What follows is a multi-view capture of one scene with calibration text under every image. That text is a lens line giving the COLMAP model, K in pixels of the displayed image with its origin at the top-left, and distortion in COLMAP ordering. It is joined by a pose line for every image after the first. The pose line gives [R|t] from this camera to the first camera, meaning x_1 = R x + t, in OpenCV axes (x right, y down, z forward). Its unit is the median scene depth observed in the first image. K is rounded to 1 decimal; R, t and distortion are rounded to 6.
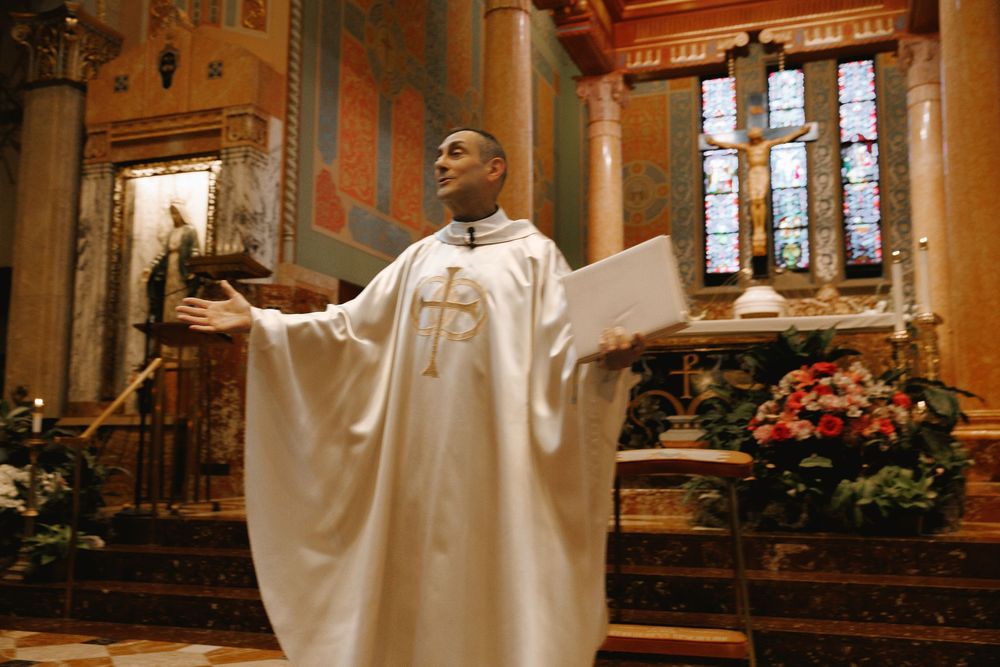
lens RADIAL K [[977.8, 0, 500.0], [0, 977.8, 333.5], [0, 0, 1]] dist [0.004819, 0.001595]
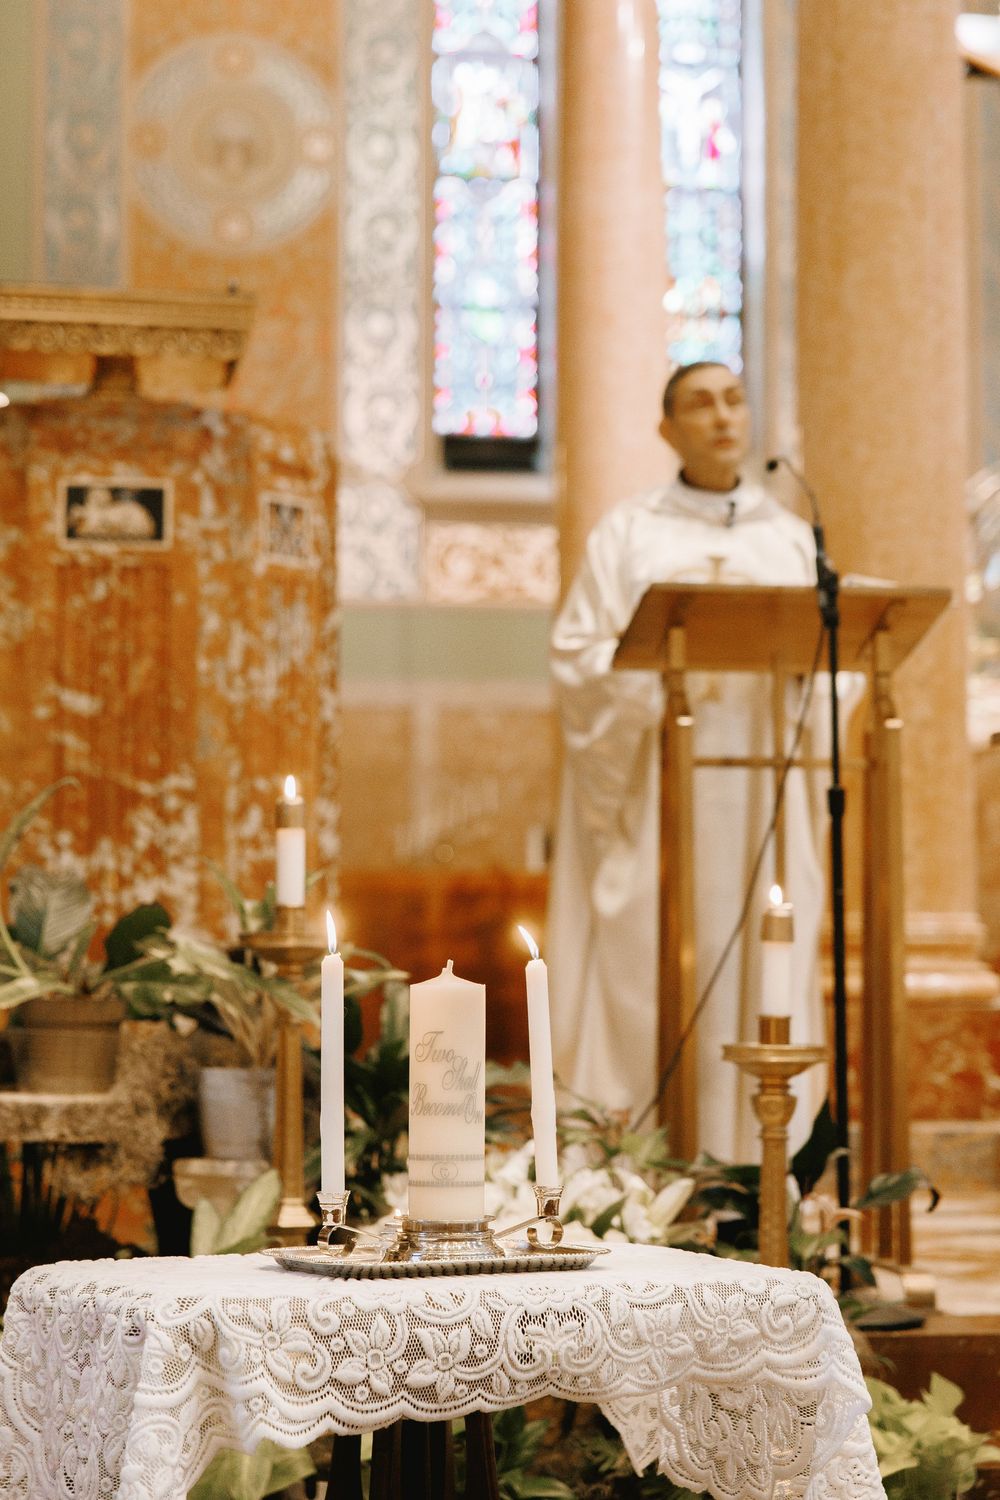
lens RADIAL K [[3175.1, 0, 500.0], [0, 3175.1, 750.0], [0, 0, 1]] dist [0.025267, 0.110435]
pose [[0.870644, 0.029318, 0.491040, -0.274194], [-0.054715, 0.997800, 0.037439, 0.001831], [-0.488862, -0.059464, 0.870332, 0.097465]]
